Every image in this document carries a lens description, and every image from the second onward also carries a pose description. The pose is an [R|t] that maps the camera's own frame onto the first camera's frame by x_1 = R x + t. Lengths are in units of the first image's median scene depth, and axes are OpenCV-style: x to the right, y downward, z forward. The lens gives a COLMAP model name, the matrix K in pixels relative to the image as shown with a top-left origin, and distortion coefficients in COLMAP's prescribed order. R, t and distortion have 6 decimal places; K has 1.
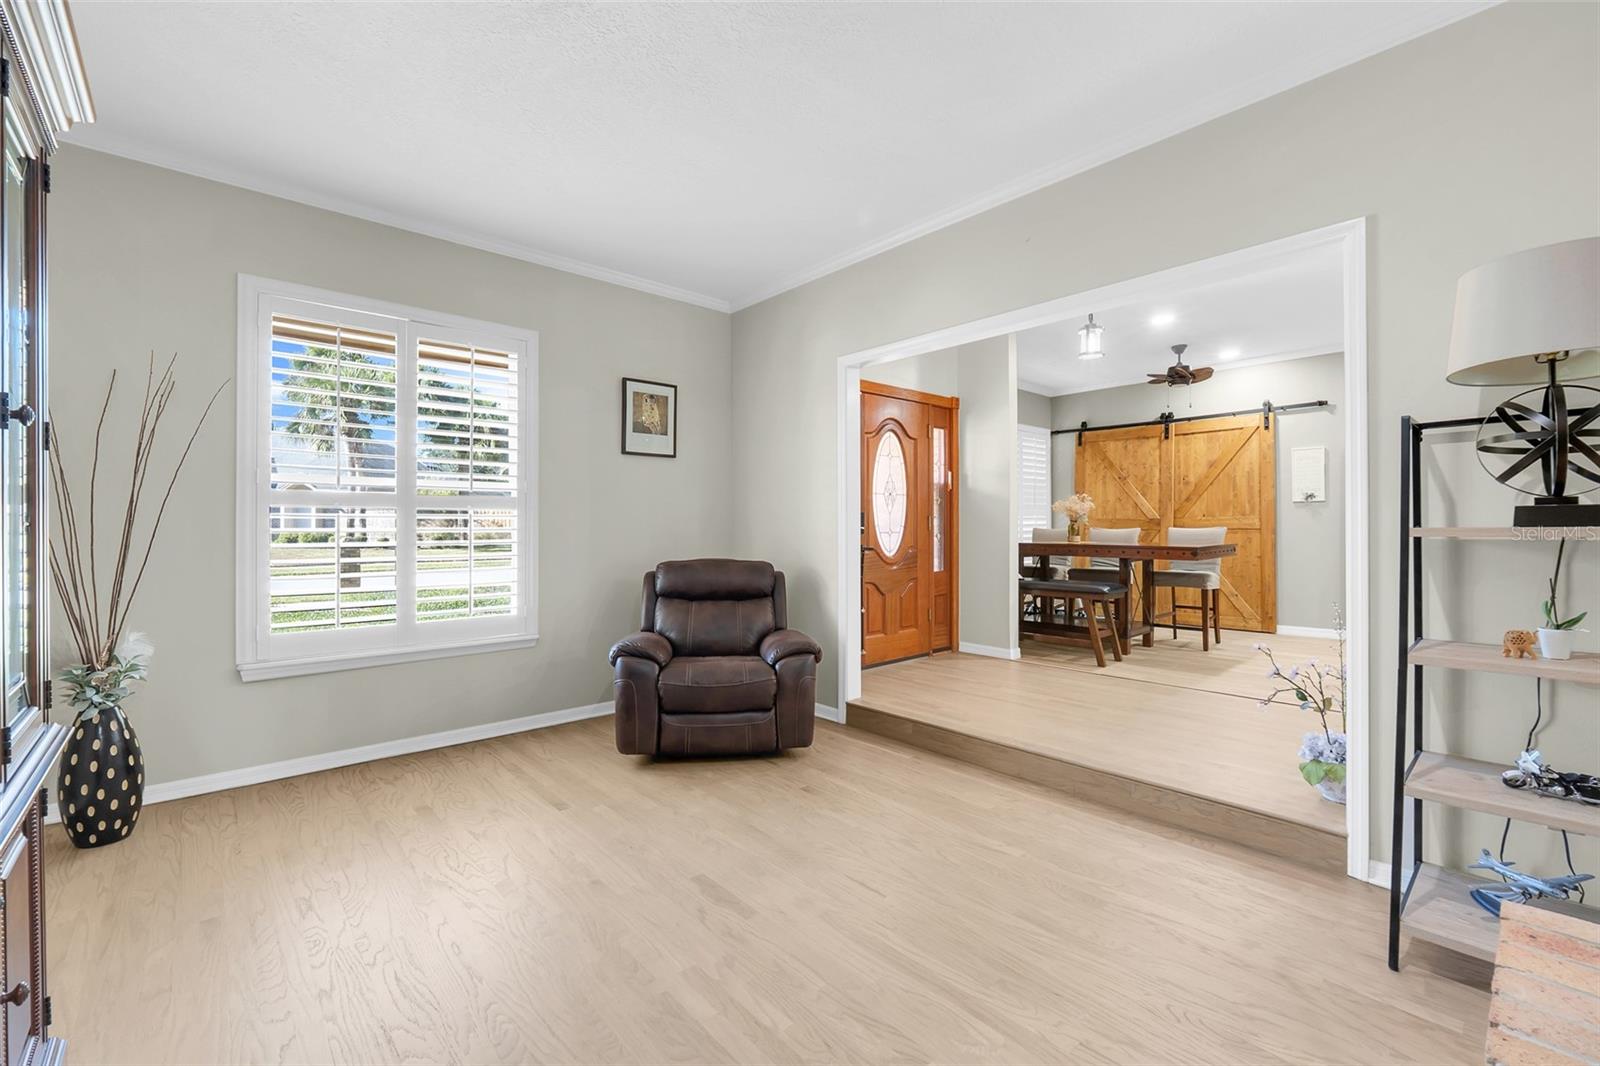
lens RADIAL K [[667.6, 0, 799.8], [0, 667.6, 531.1], [0, 0, 1]] dist [-0.012401, -0.000181]
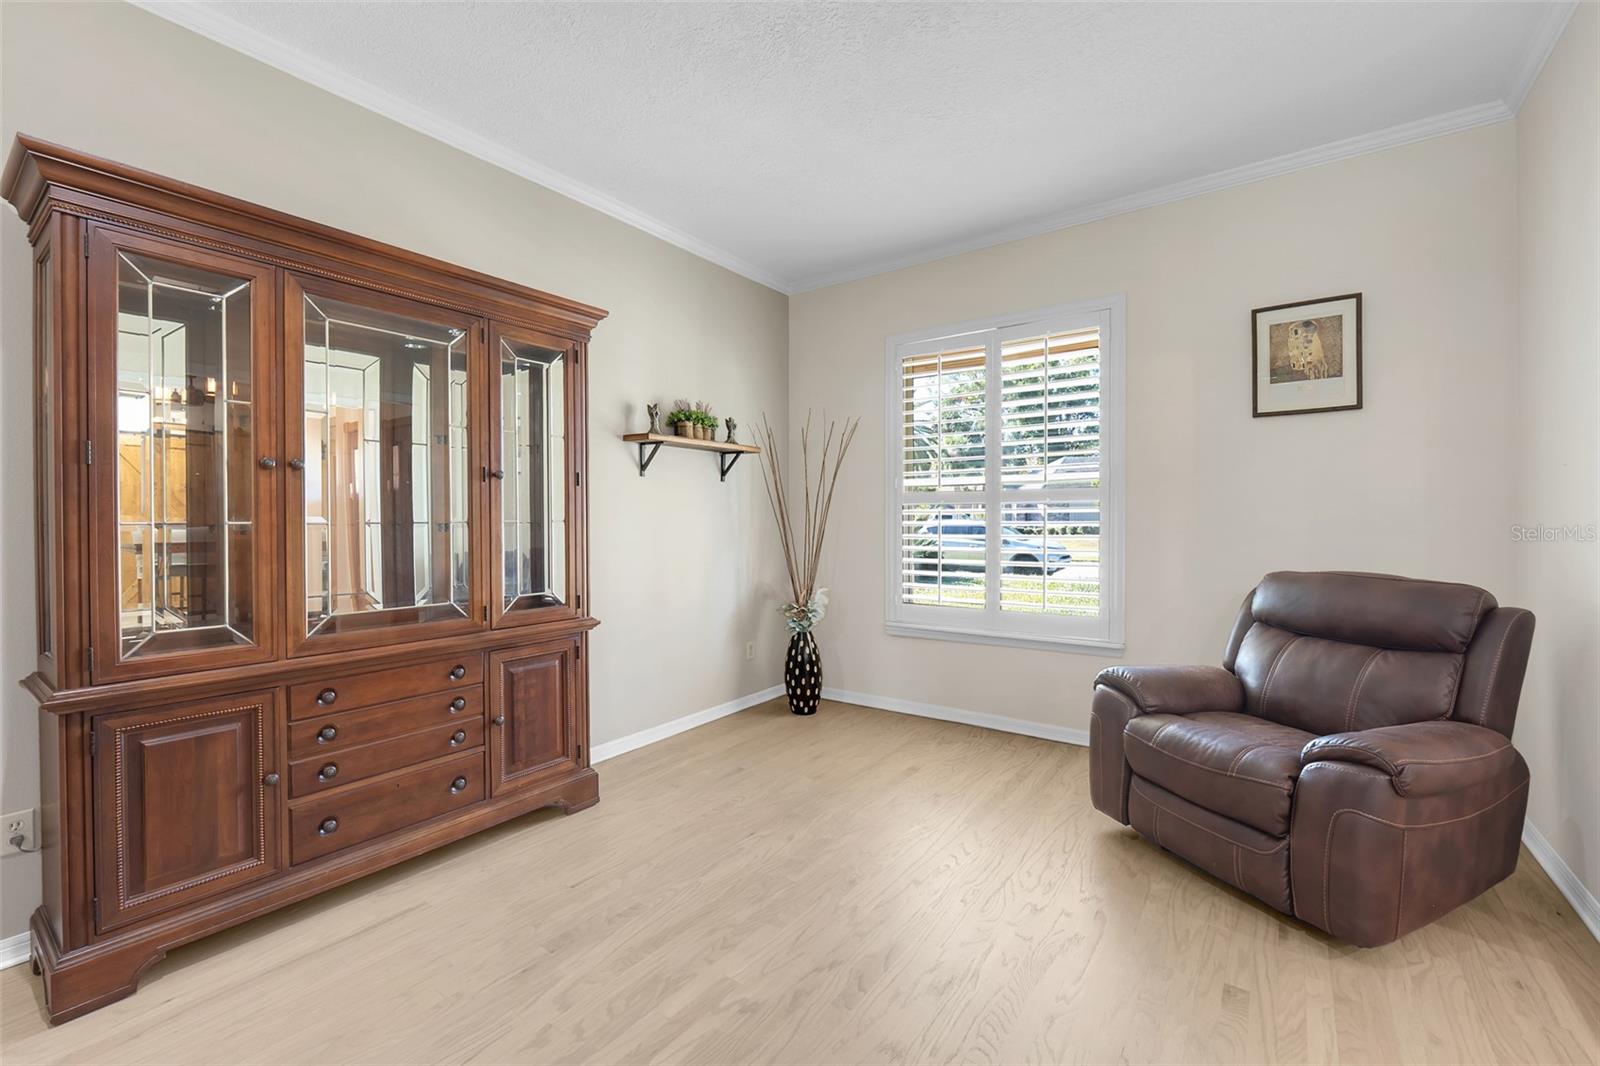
lens RADIAL K [[667.6, 0, 797.9], [0, 667.6, 528.2], [0, 0, 1]] dist [-0.012401, -0.000181]
pose [[0.209257, 0.009891, -0.977811, 0.416014], [-0.000973, 0.999950, 0.009907, -0.003976], [0.977860, -0.001122, 0.209257, 0.470334]]
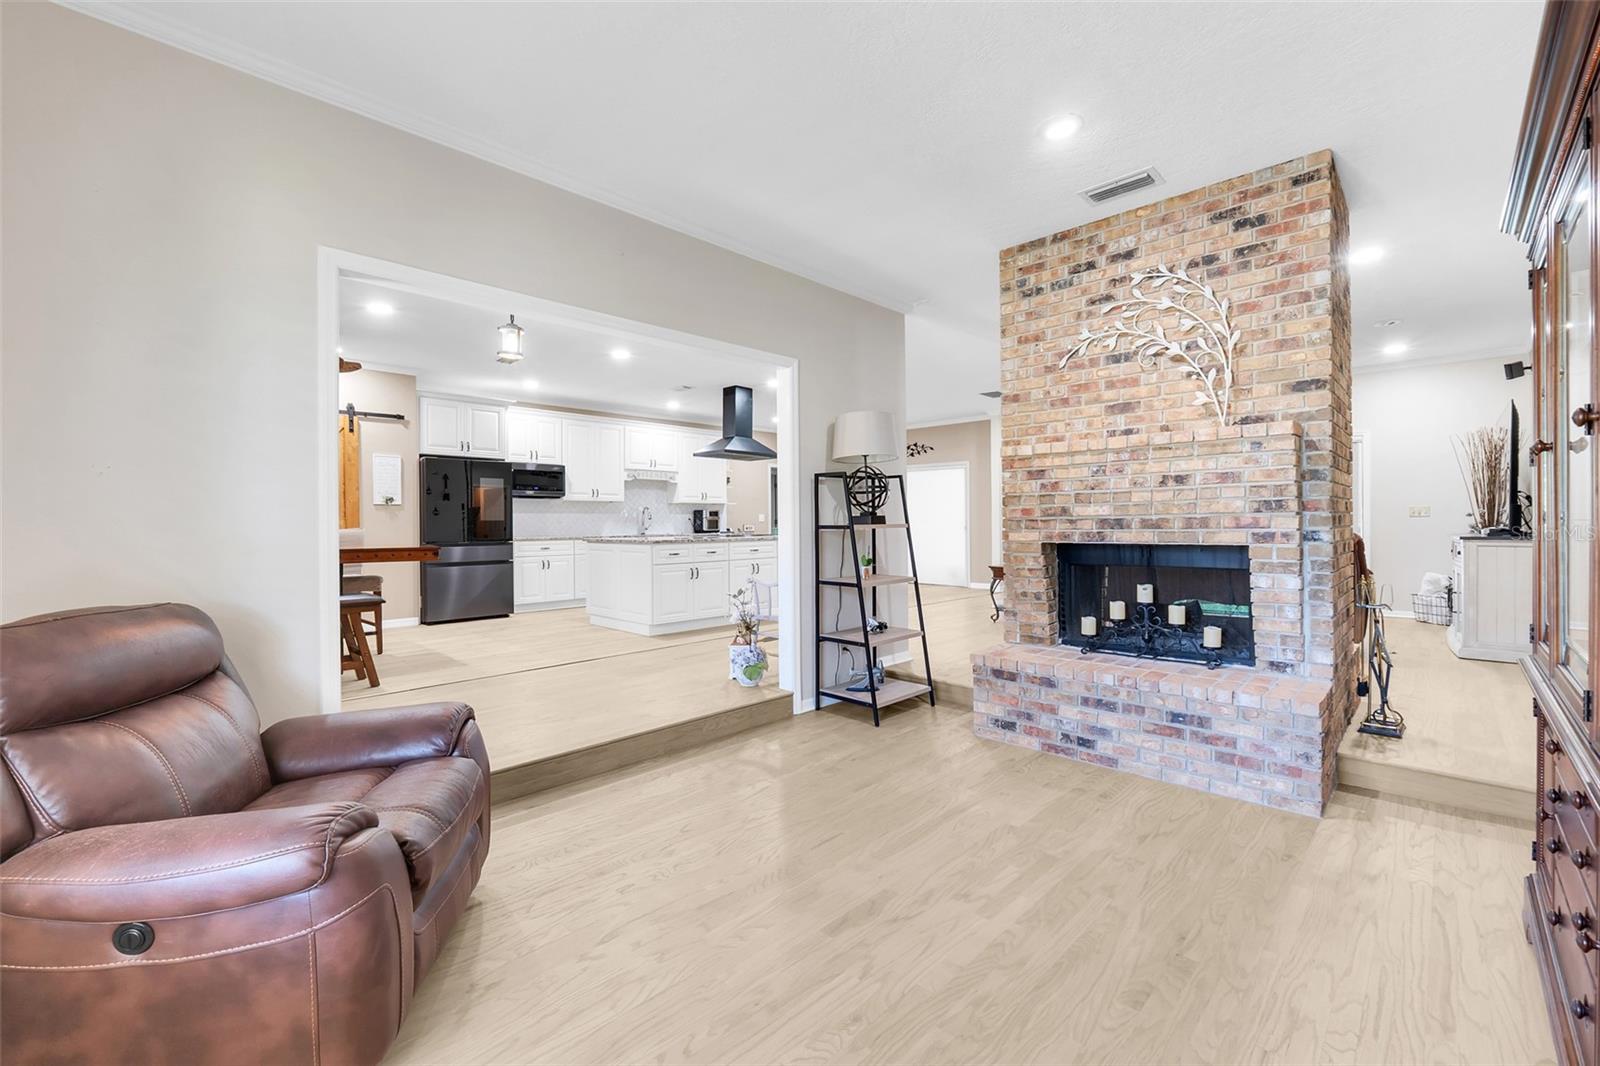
lens RADIAL K [[667.6, 0, 798.1], [0, 667.6, 526.7], [0, 0, 1]] dist [-0.012401, -0.000181]
pose [[-0.066545, -0.000329, 0.997783, -0.669412], [0.012108, 0.999926, 0.001137, -0.002412], [-0.997710, 0.012157, -0.066536, 0.726584]]
